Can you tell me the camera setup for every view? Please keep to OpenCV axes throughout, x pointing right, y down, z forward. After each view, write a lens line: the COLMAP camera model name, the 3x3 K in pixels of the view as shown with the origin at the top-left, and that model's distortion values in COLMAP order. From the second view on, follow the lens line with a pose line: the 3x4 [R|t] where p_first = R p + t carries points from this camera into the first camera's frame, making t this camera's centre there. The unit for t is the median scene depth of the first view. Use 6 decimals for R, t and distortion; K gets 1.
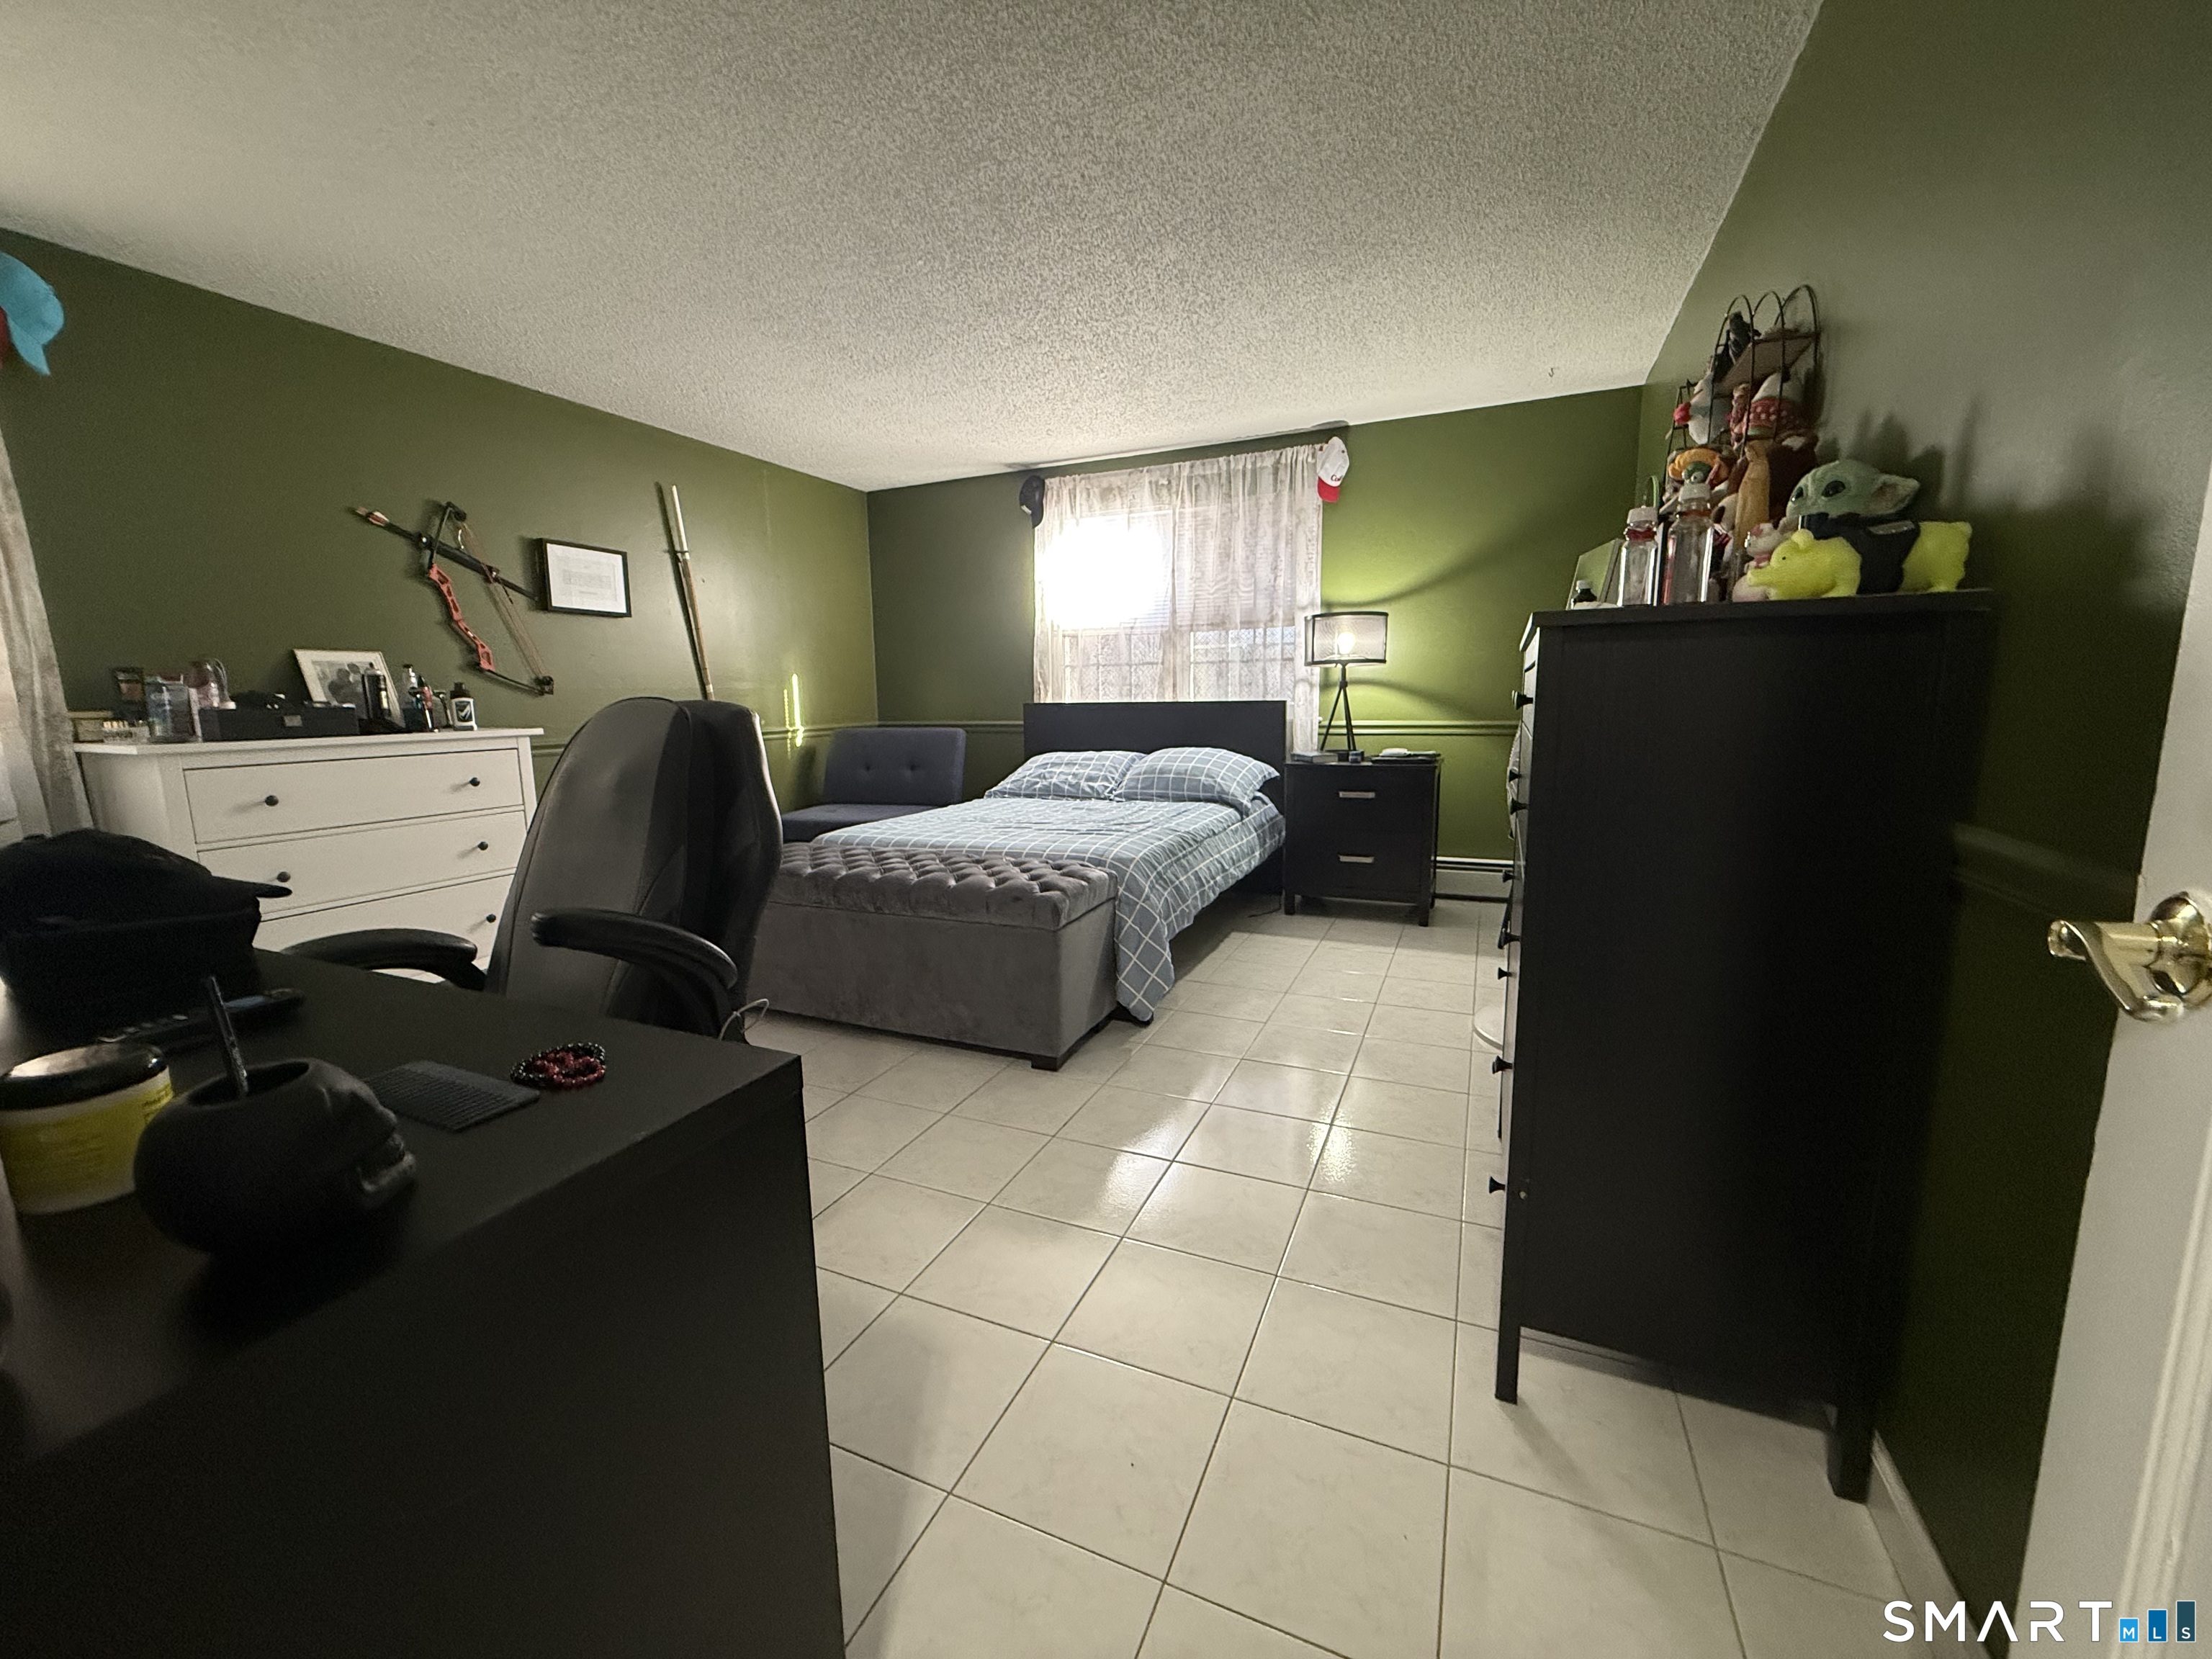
lens RADIAL K [[876.5, 0, 1093.4], [0, 876.5, 828.6], [0, 0, 1]] dist [0.000187, 0.000199]
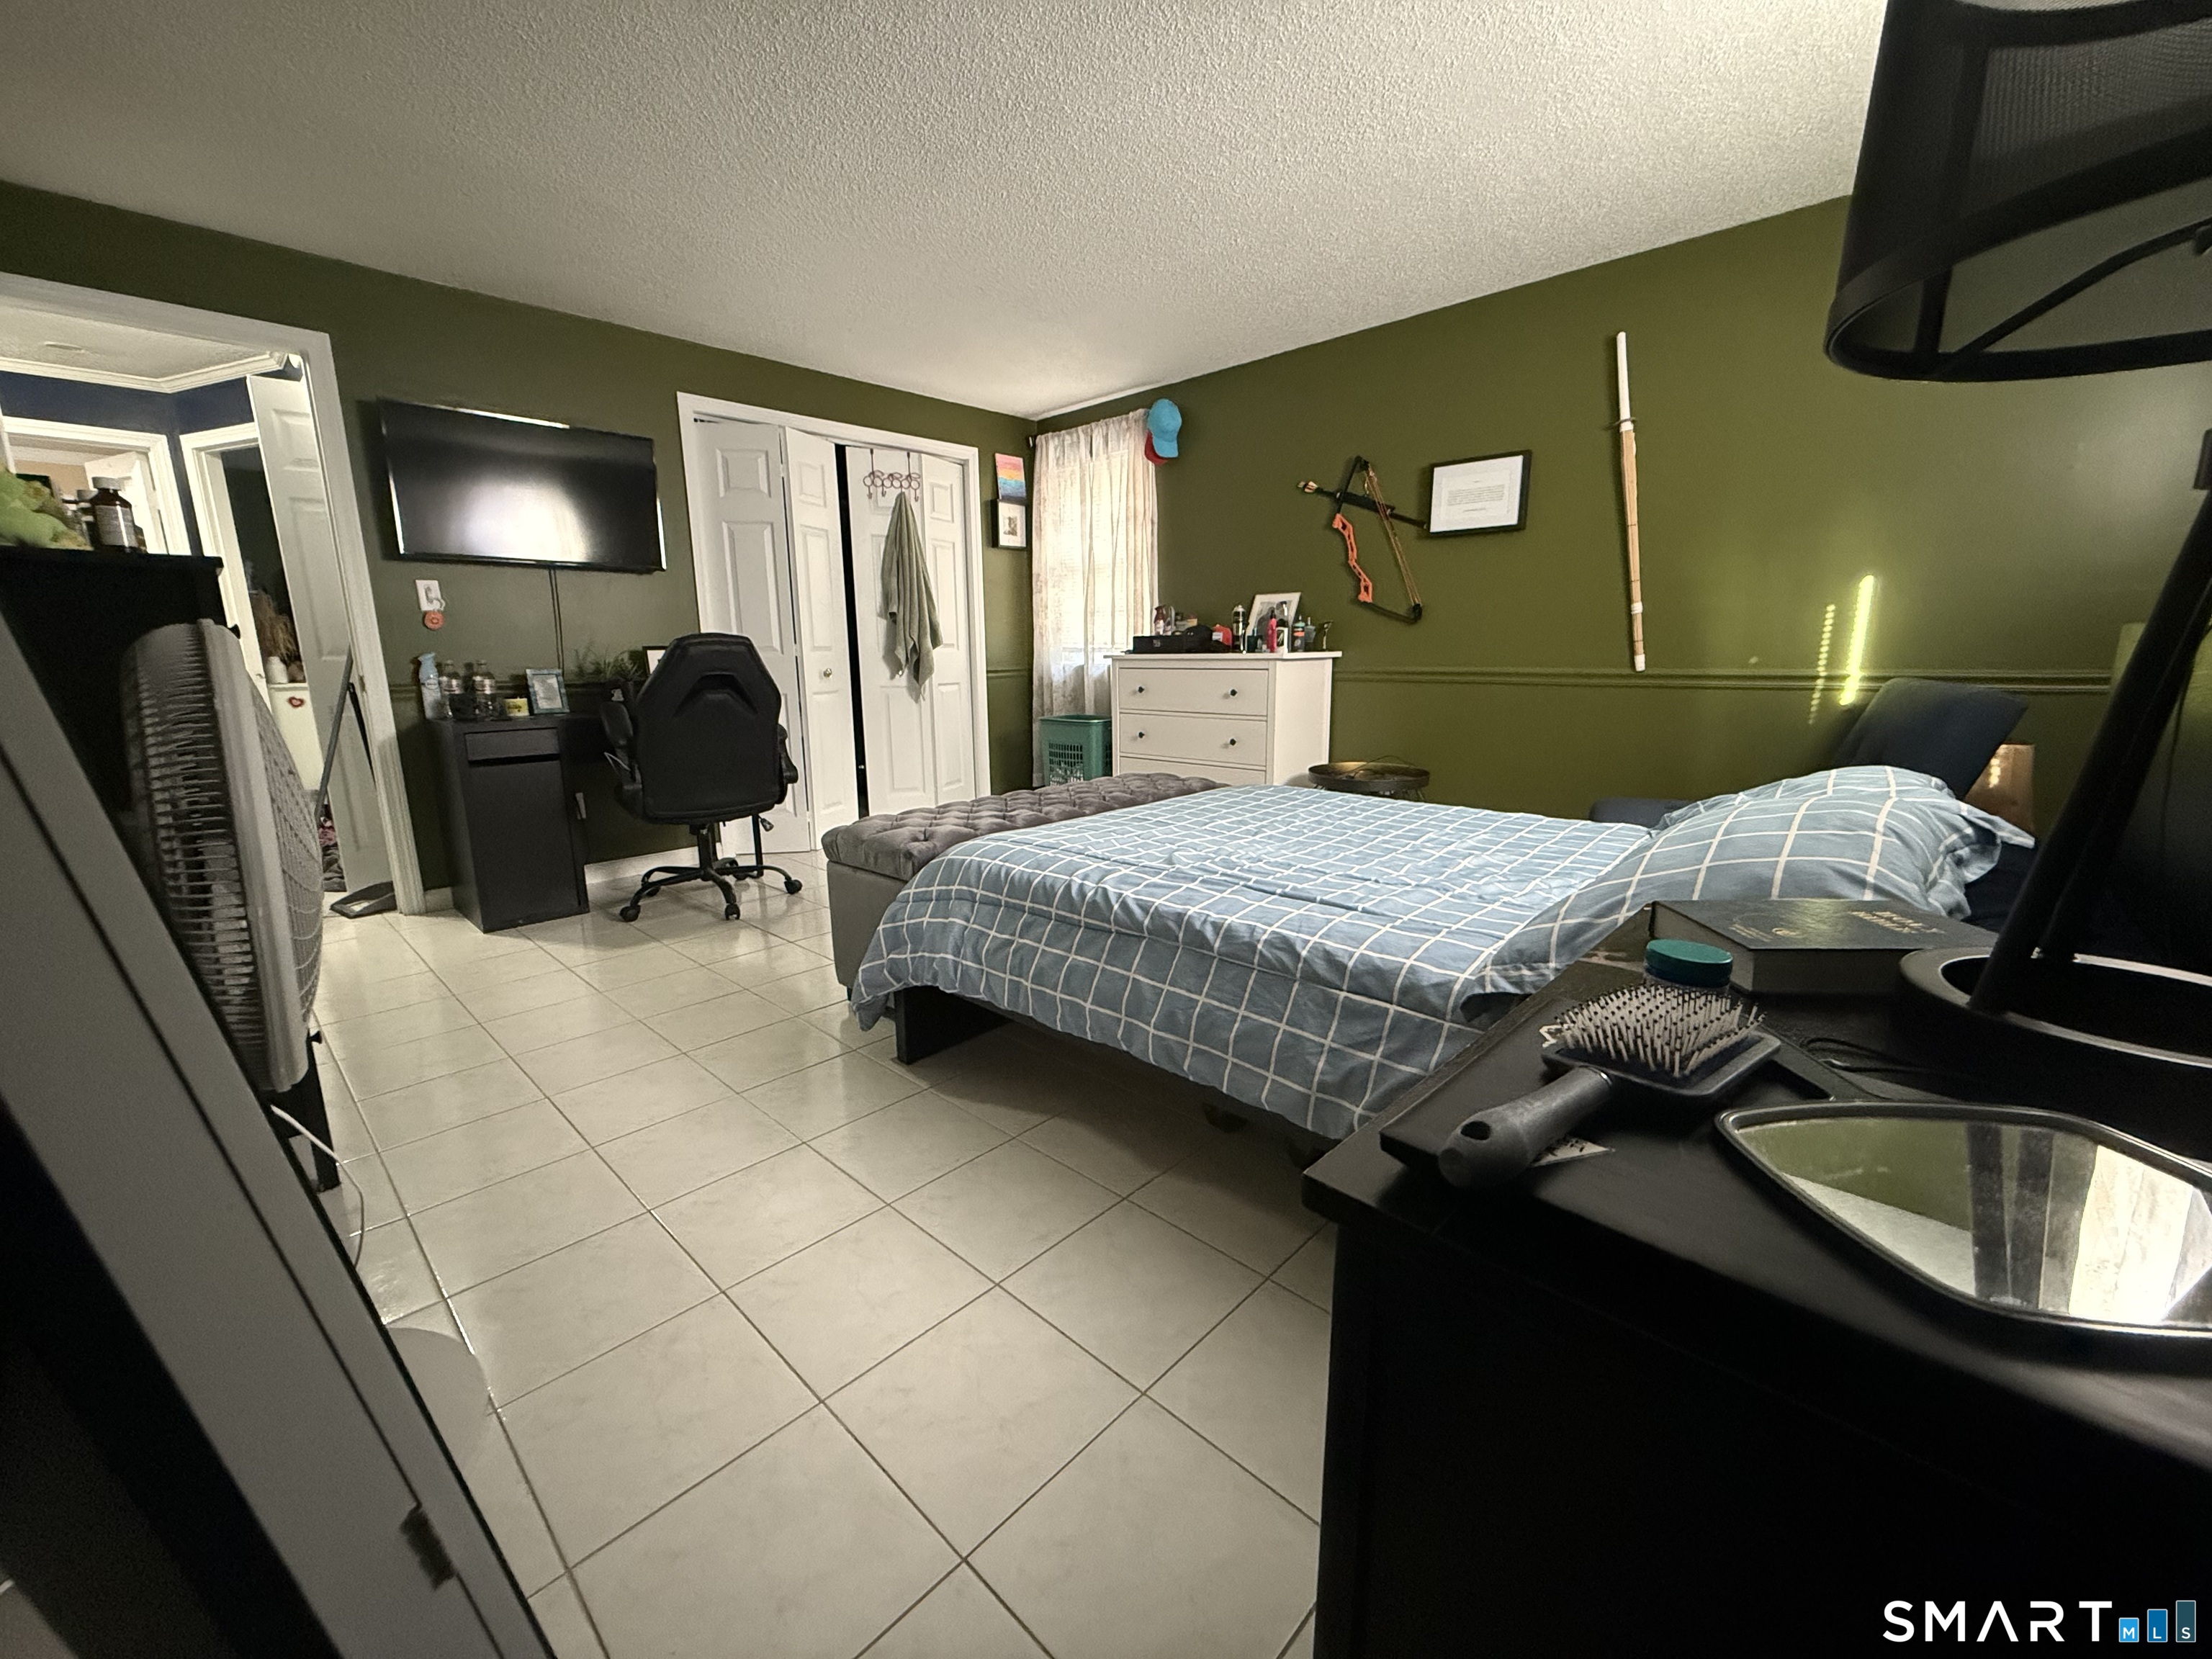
lens RADIAL K [[876.5, 0, 1109.4], [0, 876.5, 834.8], [0, 0, 1]] dist [0.000187, 0.000199]
pose [[-0.313871, 0.209133, -0.926147, 0.497136], [-0.131912, 0.956375, 0.260664, -0.136401], [0.940258, 0.203984, -0.272591, 0.999981]]
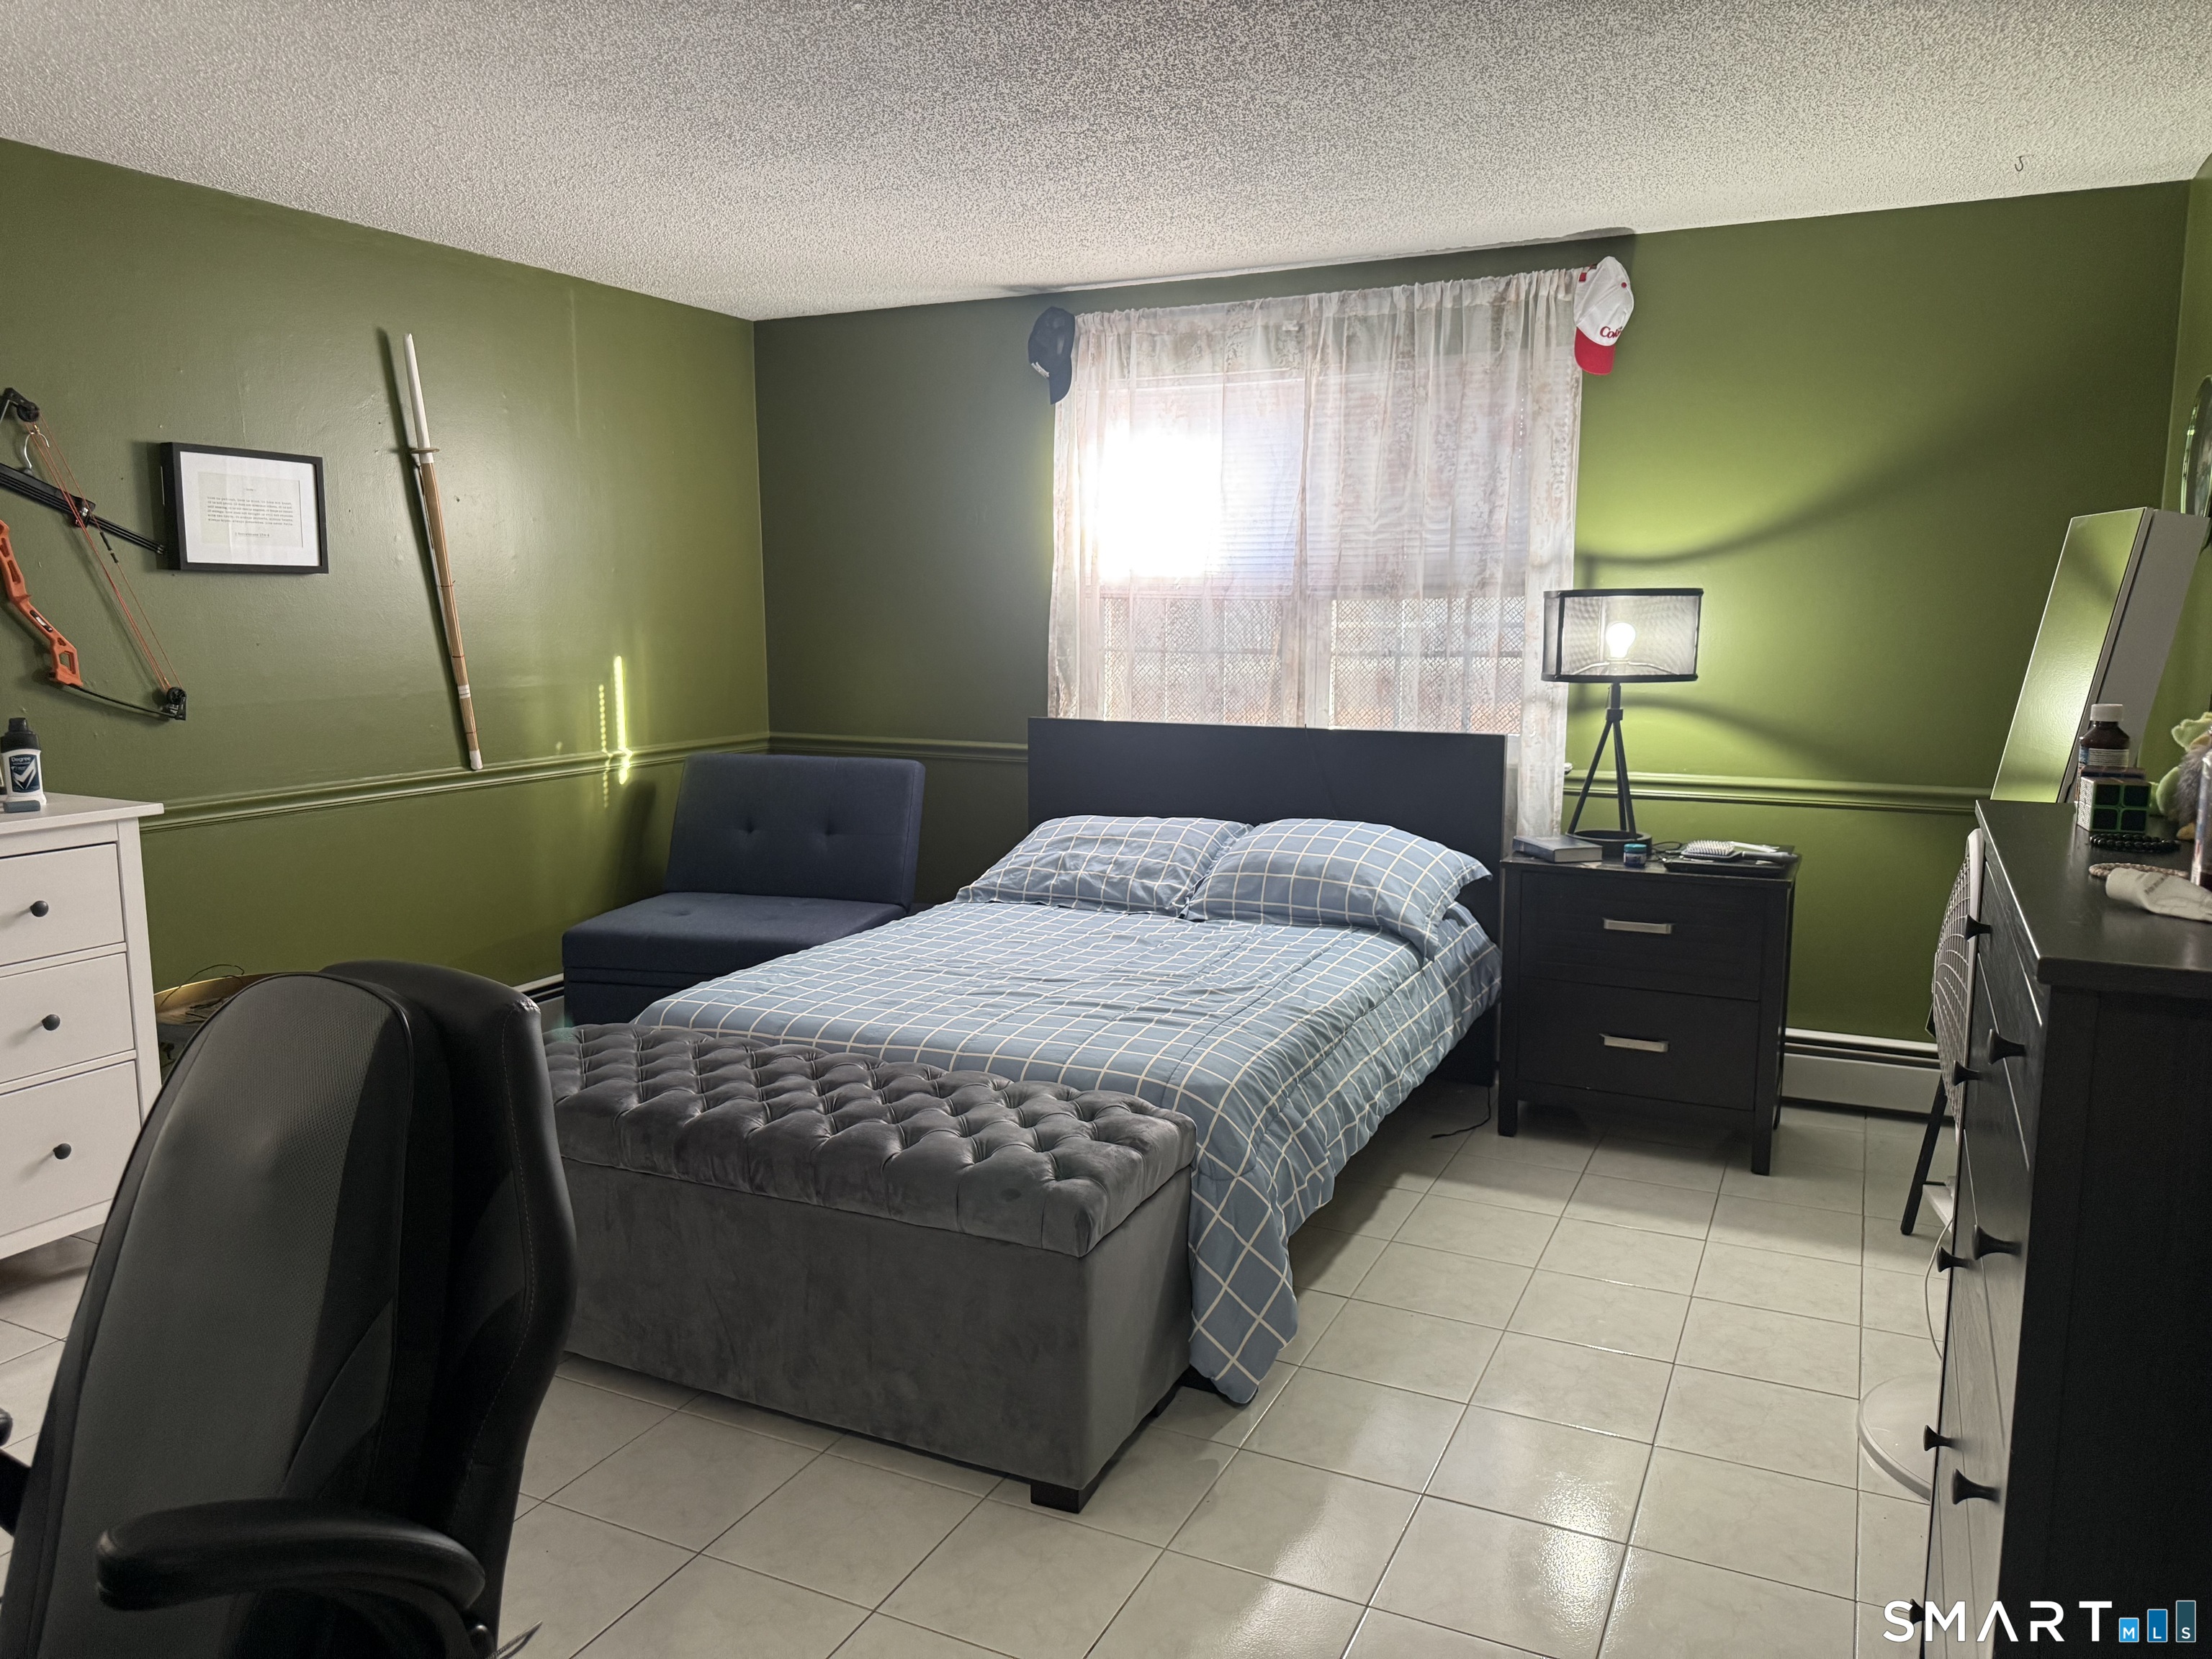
lens RADIAL K [[1554.6, 0, 1097.2], [0, 1554.6, 825.8], [0, 0, 1]] dist [0.068455, -0.080277]
pose [[0.999330, 0.020296, -0.030463, -0.005887], [-0.020571, 0.999750, -0.008715, -0.089855], [0.030279, 0.009336, 0.999498, 0.019153]]
